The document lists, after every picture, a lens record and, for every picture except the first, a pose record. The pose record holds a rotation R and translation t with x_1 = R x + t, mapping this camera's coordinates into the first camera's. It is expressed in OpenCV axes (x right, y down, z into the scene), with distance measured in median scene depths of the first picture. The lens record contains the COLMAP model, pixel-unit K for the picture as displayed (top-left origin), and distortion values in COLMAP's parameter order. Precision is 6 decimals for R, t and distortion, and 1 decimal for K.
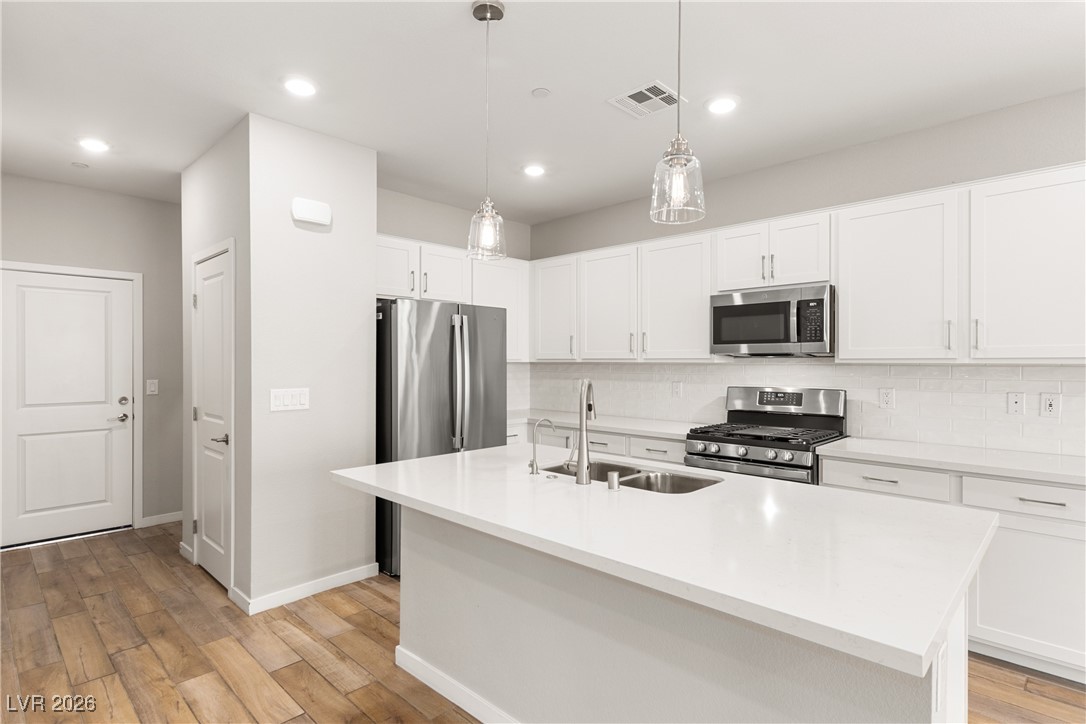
lens RADIAL K [[552.7, 0, 545.2], [0, 552.7, 361.1], [0, 0, 1]] dist [0.007610, -0.000953]
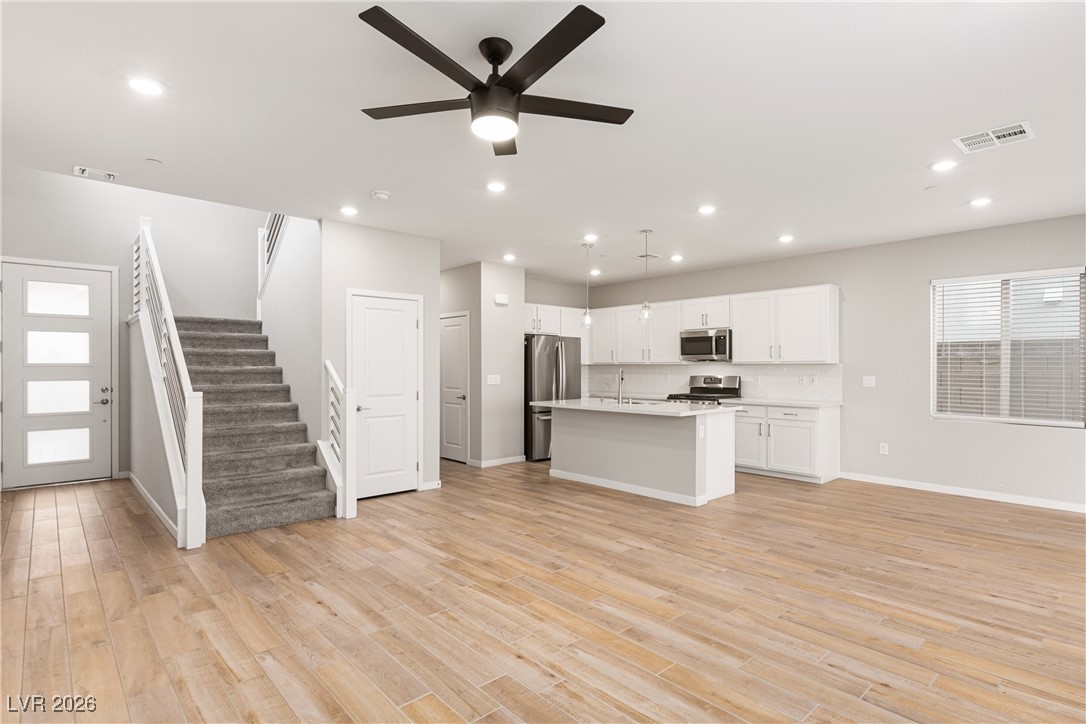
lens RADIAL K [[552.7, 0, 540.4], [0, 552.7, 363.4], [0, 0, 1]] dist [0.007610, -0.000953]
pose [[0.997658, -0.001829, -0.068370, -0.092992], [0.001447, 0.999983, -0.005641, 0.012826], [0.068379, 0.005529, 0.997644, -1.205280]]
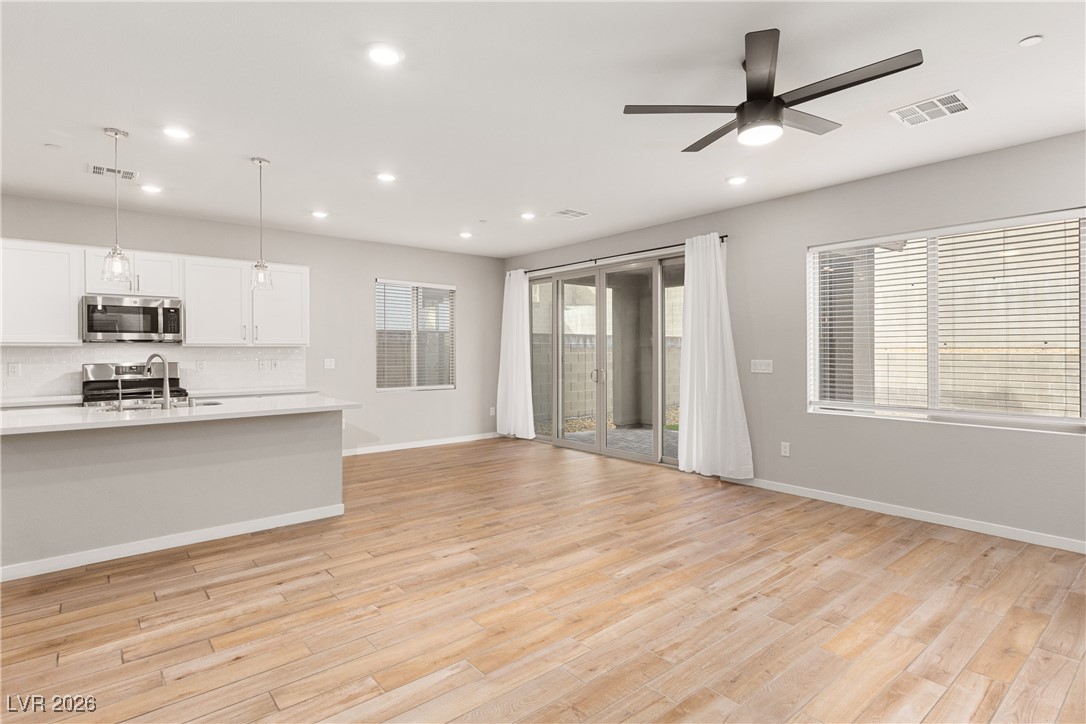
lens RADIAL K [[552.7, 0, 562.3], [0, 552.7, 348.9], [0, 0, 1]] dist [0.007610, -0.000953]
pose [[0.086688, -0.000954, 0.996235, -1.004624], [0.001566, 0.999998, 0.000822, 0.011361], [-0.996234, 0.001489, 0.086689, -0.294854]]
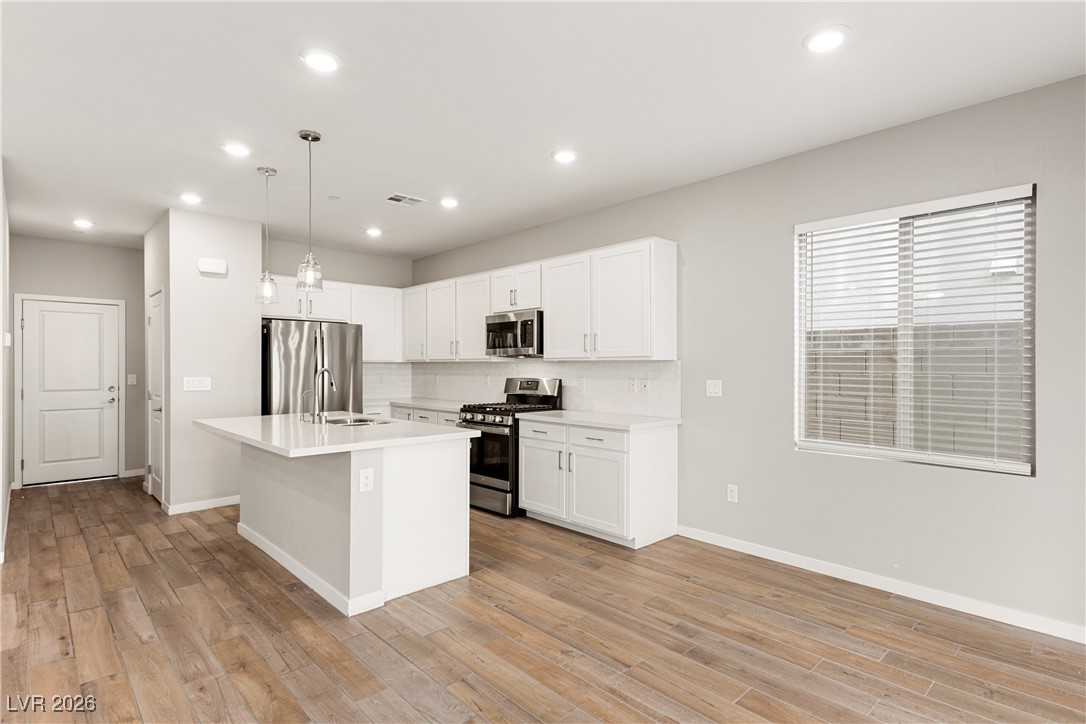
lens RADIAL K [[552.7, 0, 547.7], [0, 552.7, 363.0], [0, 0, 1]] dist [0.007610, -0.000953]
pose [[0.998943, -0.000730, -0.045971, 0.562755], [0.000503, 0.999988, -0.004944, 0.015827], [0.045974, 0.004915, 0.998931, -0.500155]]
